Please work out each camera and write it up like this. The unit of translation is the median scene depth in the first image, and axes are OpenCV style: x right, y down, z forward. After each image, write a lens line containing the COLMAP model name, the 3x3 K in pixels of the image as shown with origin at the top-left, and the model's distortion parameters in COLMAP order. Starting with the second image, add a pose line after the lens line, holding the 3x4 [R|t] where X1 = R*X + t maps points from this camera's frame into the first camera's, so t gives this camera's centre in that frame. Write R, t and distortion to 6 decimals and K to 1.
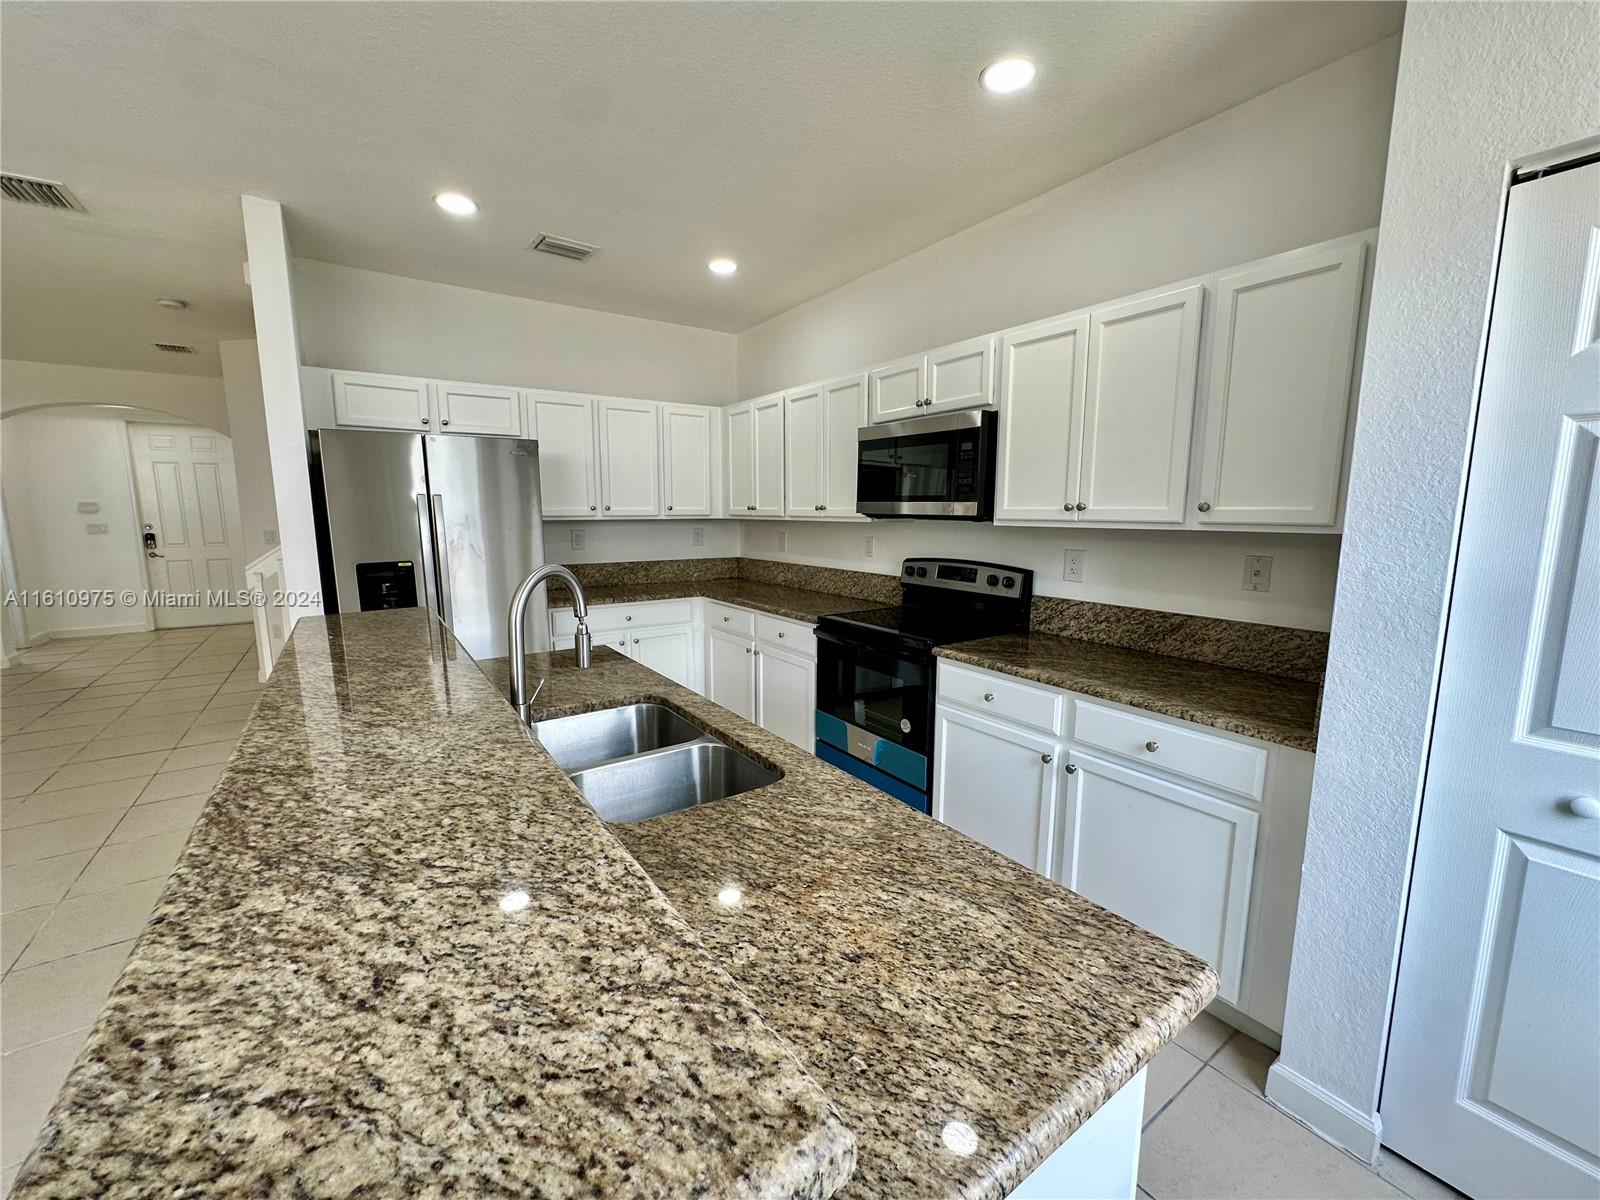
lens RADIAL K [[640.4, 0, 796.0], [0, 640.4, 602.0], [0, 0, 1]] dist [-0.002861, 0.000665]
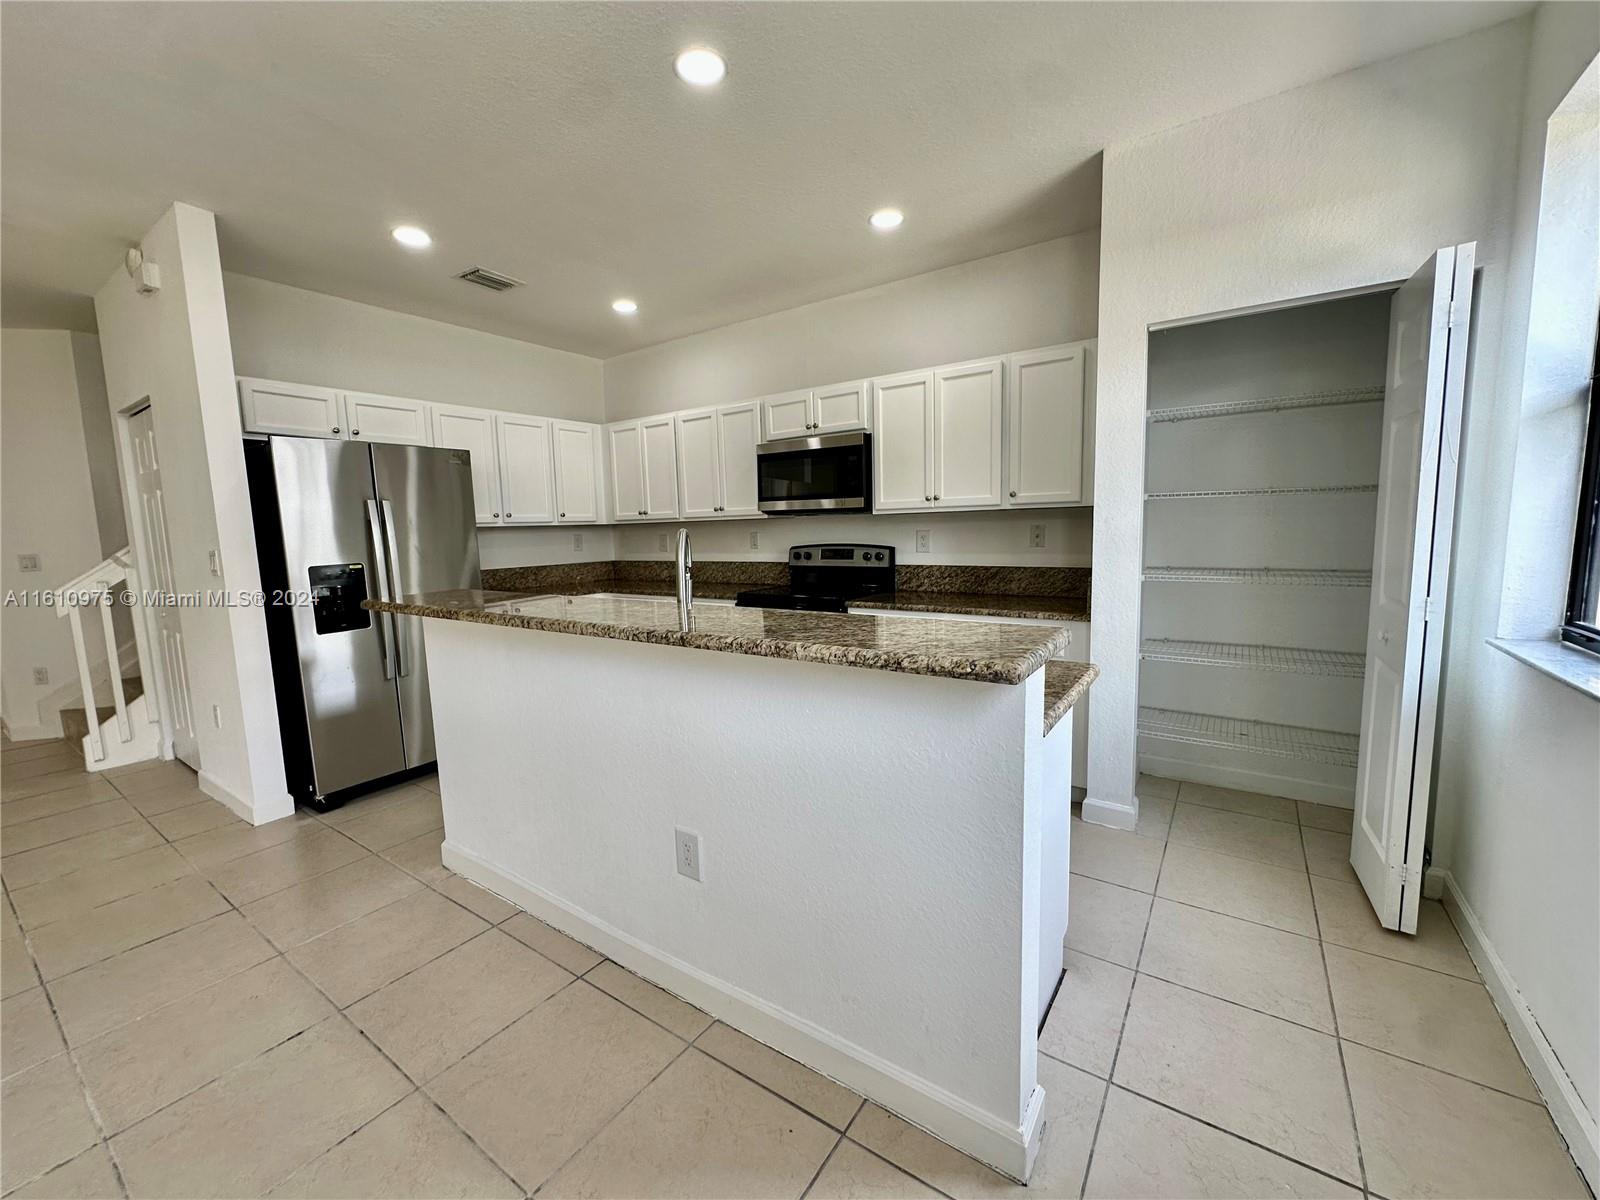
lens RADIAL K [[640.4, 0, 797.8], [0, 640.4, 601.8], [0, 0, 1]] dist [-0.002861, 0.000665]
pose [[0.933997, -0.069171, 0.350522, -0.311049], [0.079716, 0.996694, -0.015725, 0.071552], [-0.348275, 0.042629, 0.936423, -0.221671]]
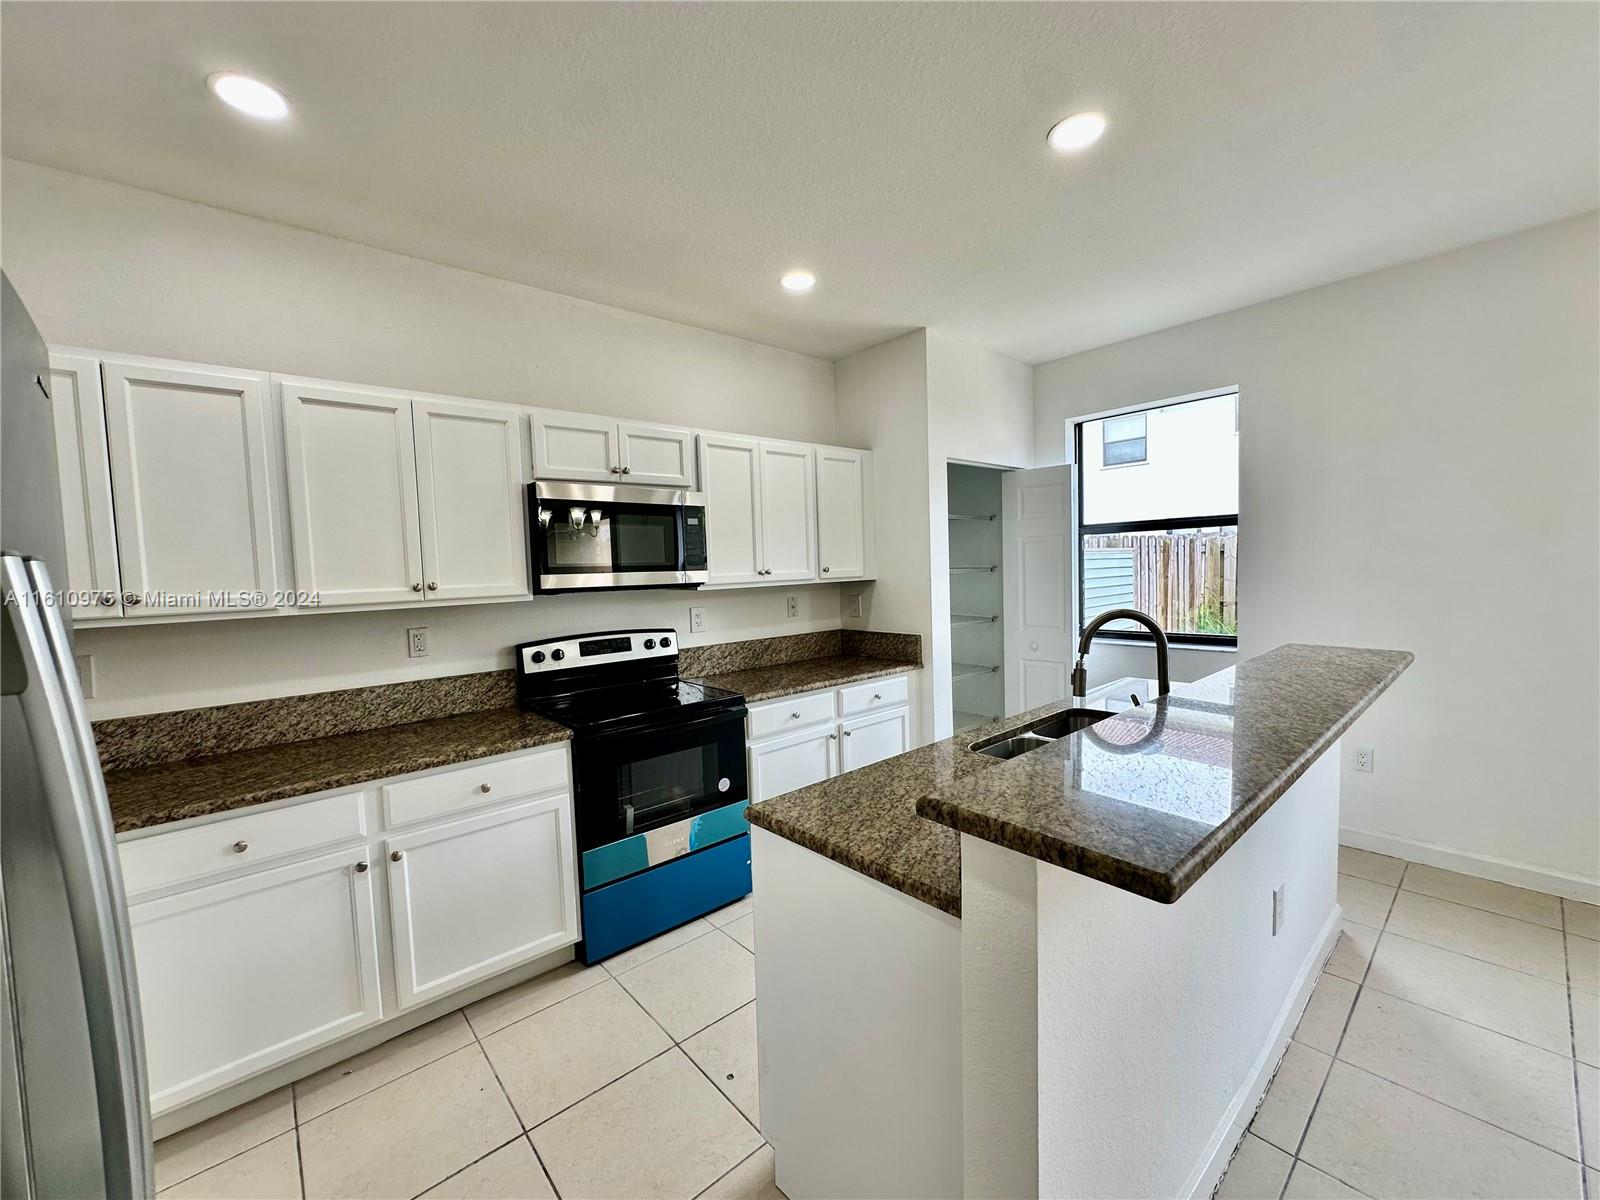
lens RADIAL K [[640.4, 0, 800.5], [0, 640.4, 600.0], [0, 0, 1]] dist [-0.002861, 0.000665]
pose [[-0.115895, -0.051321, 0.991935, -0.763073], [0.176338, 0.981737, 0.071396, -0.135189], [-0.977483, 0.183190, -0.104729, 0.835931]]
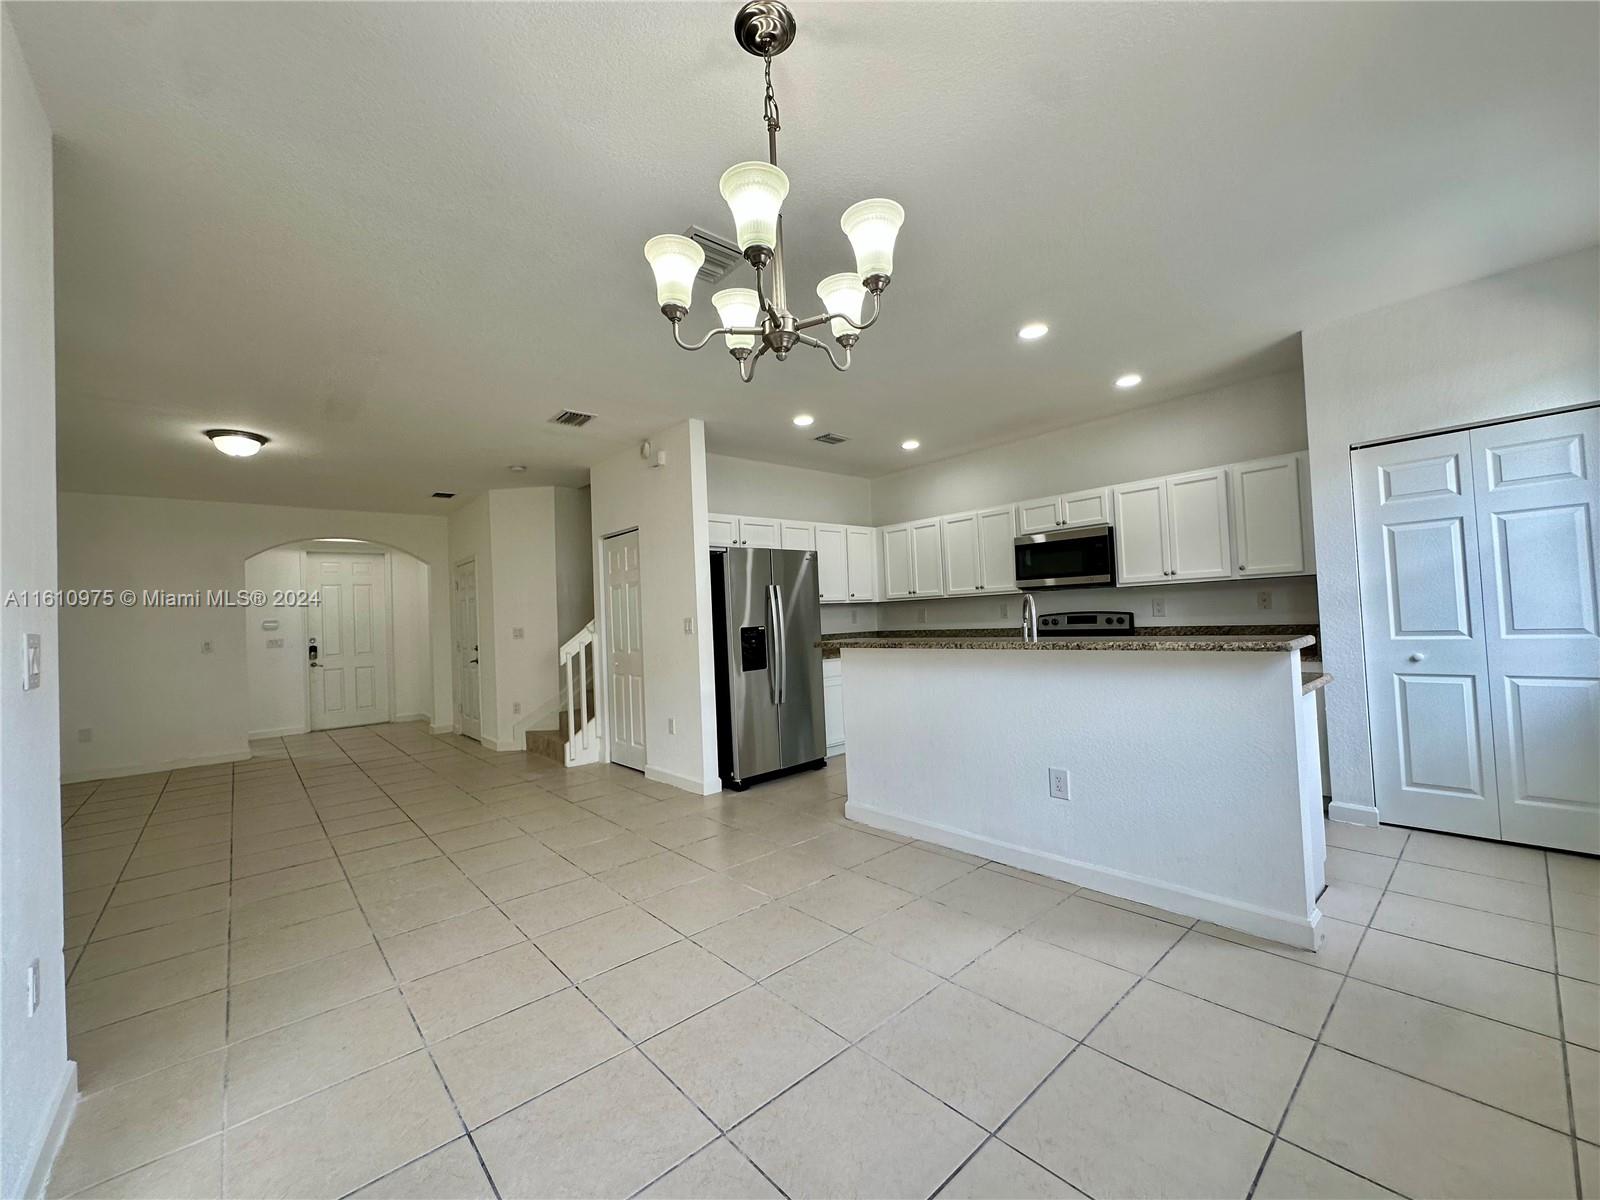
lens RADIAL K [[640.4, 0, 798.4], [0, 640.4, 601.9], [0, 0, 1]] dist [-0.002861, 0.000665]
pose [[0.991538, -0.041632, 0.122958, -0.720593], [0.061923, 0.984159, -0.166125, 0.148580], [-0.114094, 0.172333, 0.978409, -0.591775]]
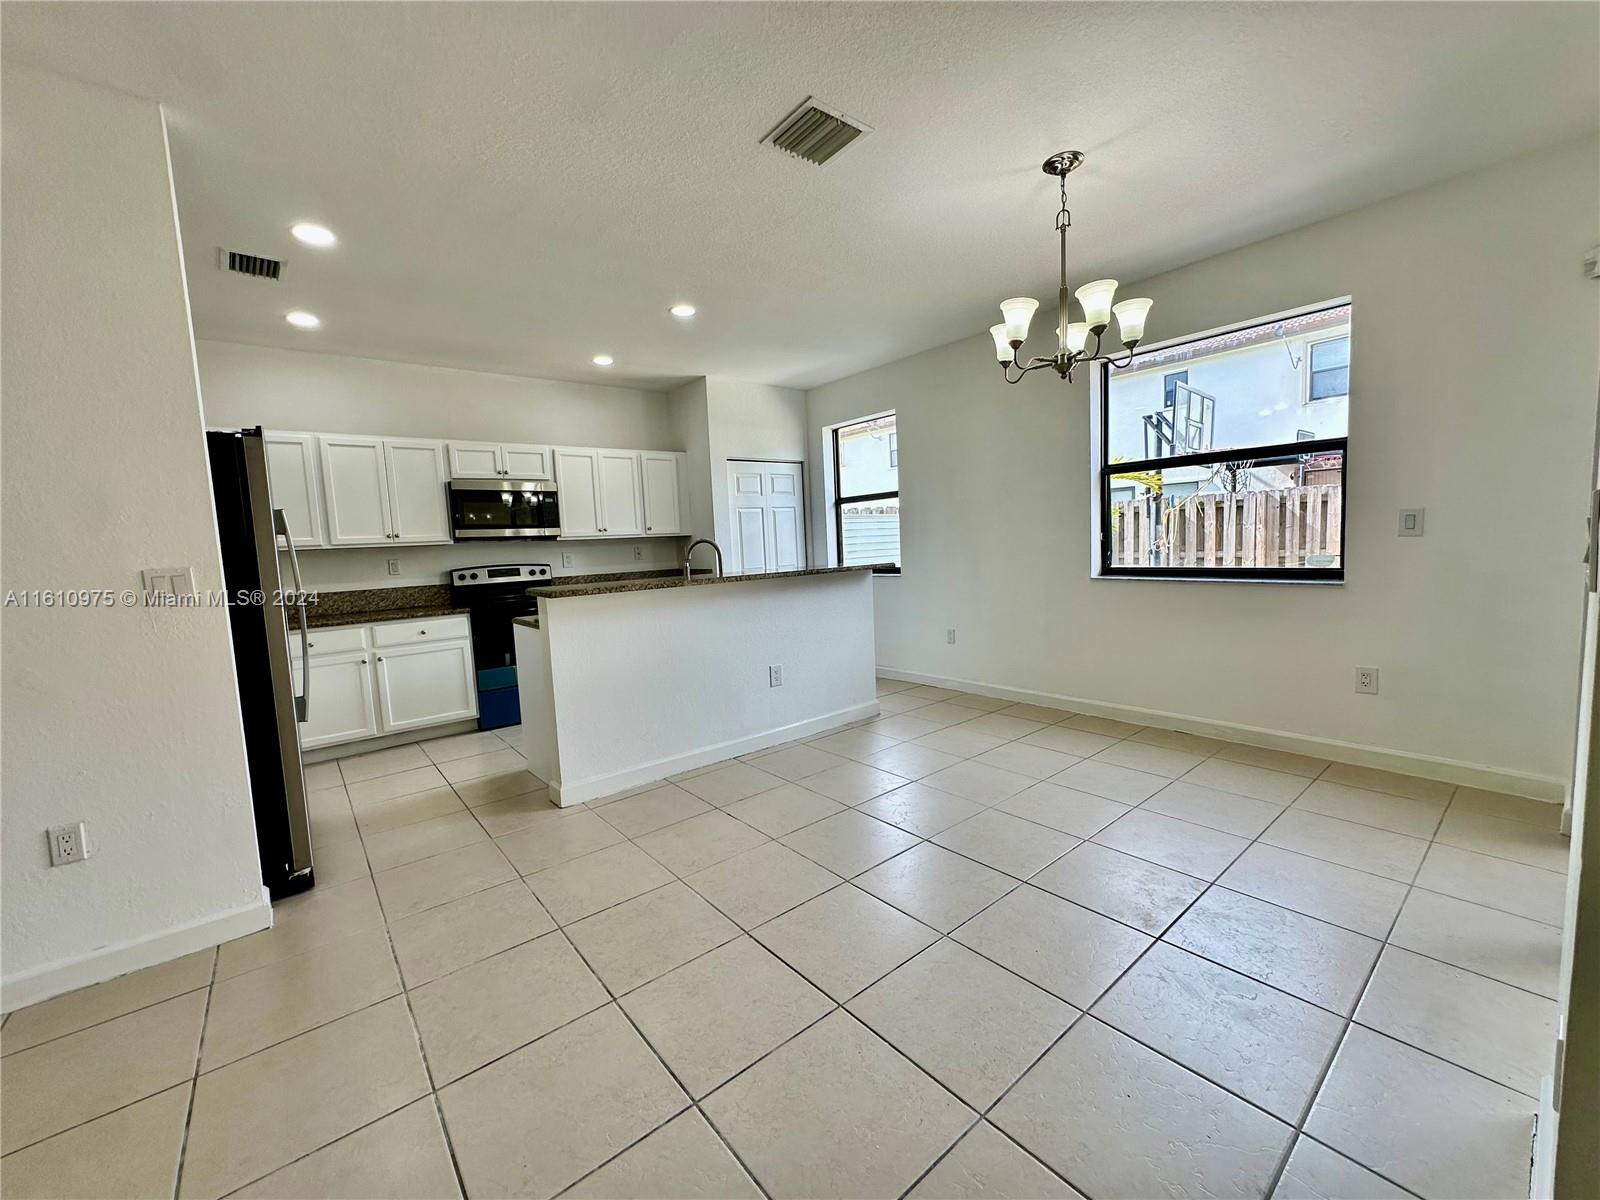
lens RADIAL K [[640.4, 0, 799.9], [0, 640.4, 599.9], [0, 0, 1]] dist [-0.002861, 0.000665]
pose [[-0.083491, -0.088151, 0.992602, -1.545837], [0.189772, 0.976444, 0.102679, -0.000098], [-0.978272, 0.196941, -0.064795, 0.379518]]
